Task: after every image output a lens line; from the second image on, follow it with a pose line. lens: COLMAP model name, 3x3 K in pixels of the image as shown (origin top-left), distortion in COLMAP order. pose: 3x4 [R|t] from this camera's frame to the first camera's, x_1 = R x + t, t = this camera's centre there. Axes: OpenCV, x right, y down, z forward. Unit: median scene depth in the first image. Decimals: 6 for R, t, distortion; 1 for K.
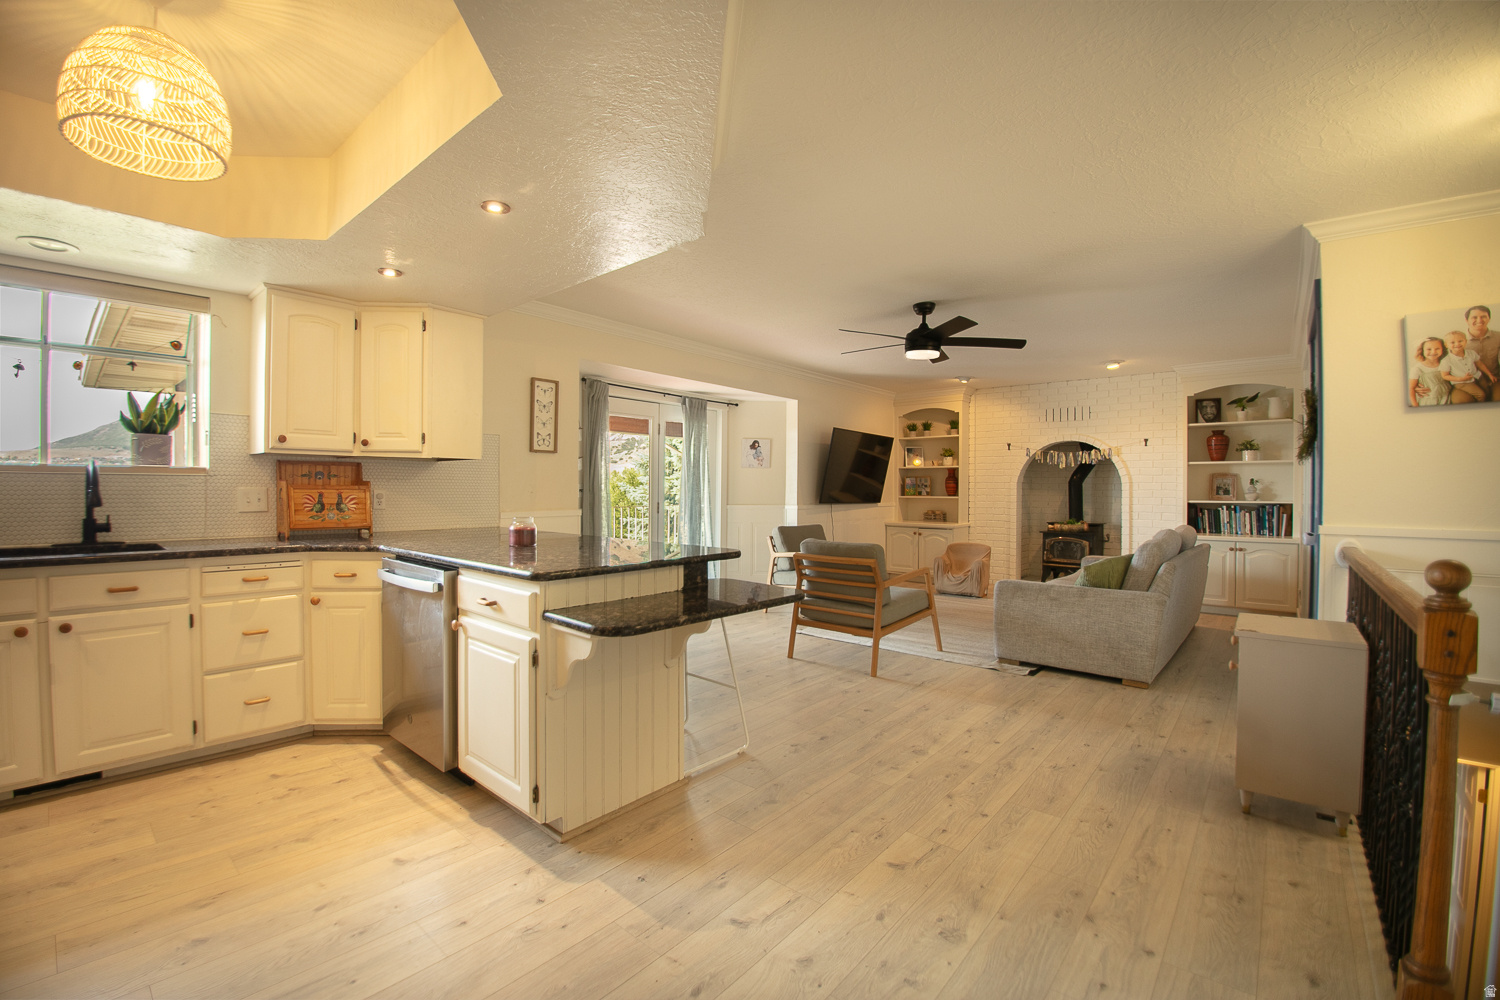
lens RADIAL K [[648.5, 0, 727.6], [0, 648.5, 494.6], [0, 0, 1]] dist [-0.018824, -0.014558]
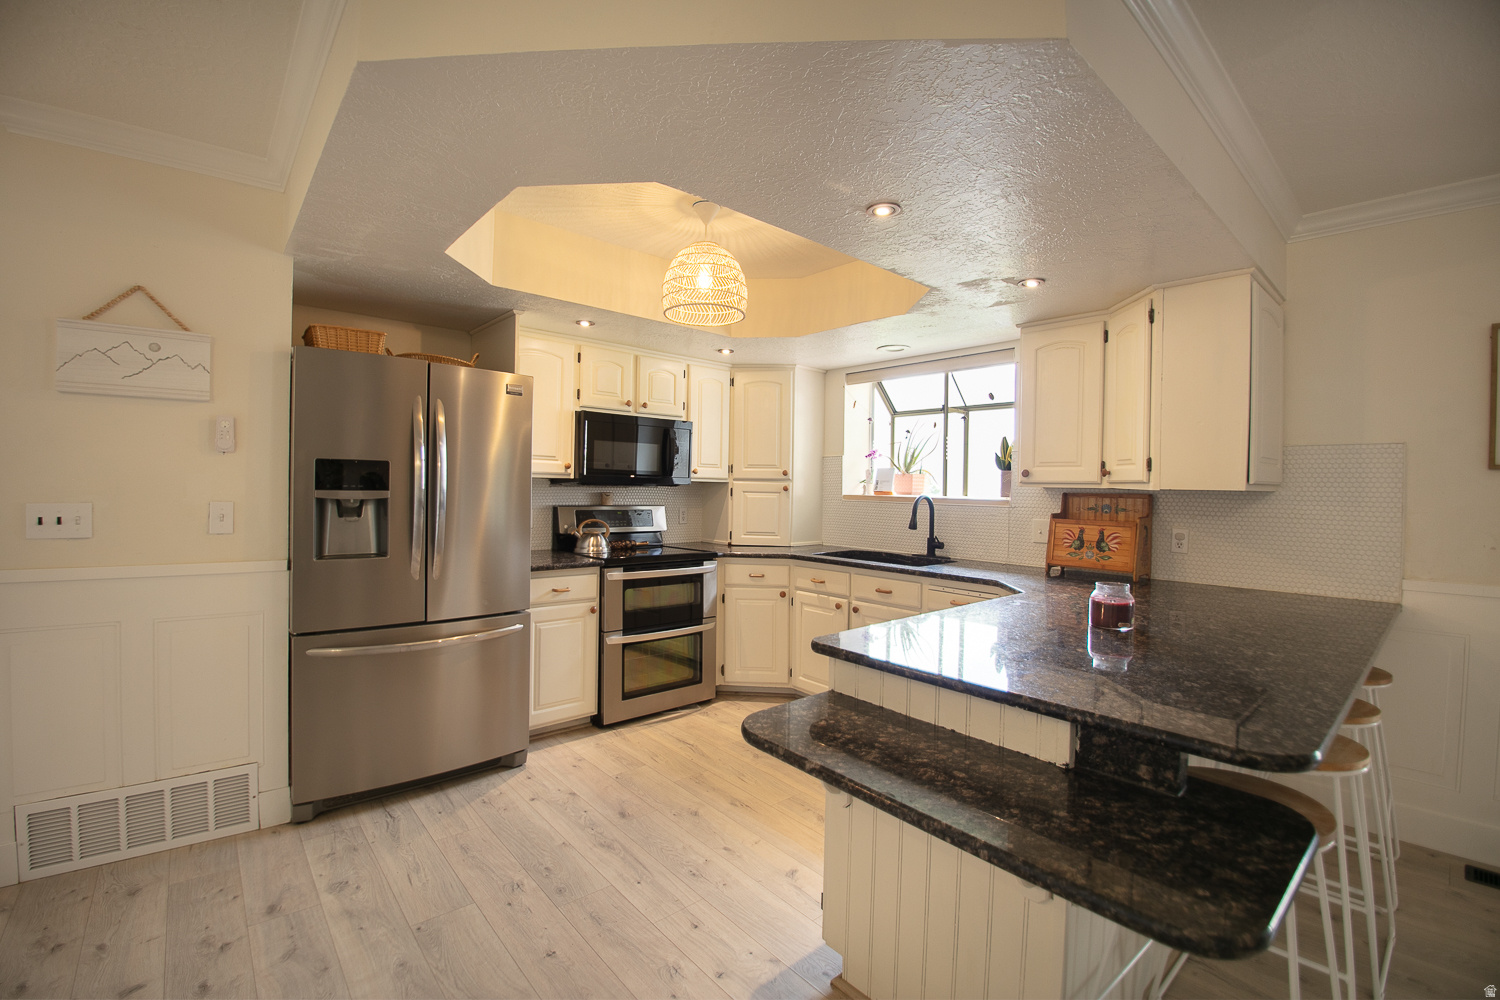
lens RADIAL K [[648.5, 0, 727.6], [0, 648.5, 494.6], [0, 0, 1]] dist [-0.018824, -0.014558]
pose [[-0.157645, 0.005694, -0.987479, 0.358421], [-0.025617, 0.999623, 0.009854, -0.047522], [0.987164, 0.026849, -0.157440, 0.646263]]
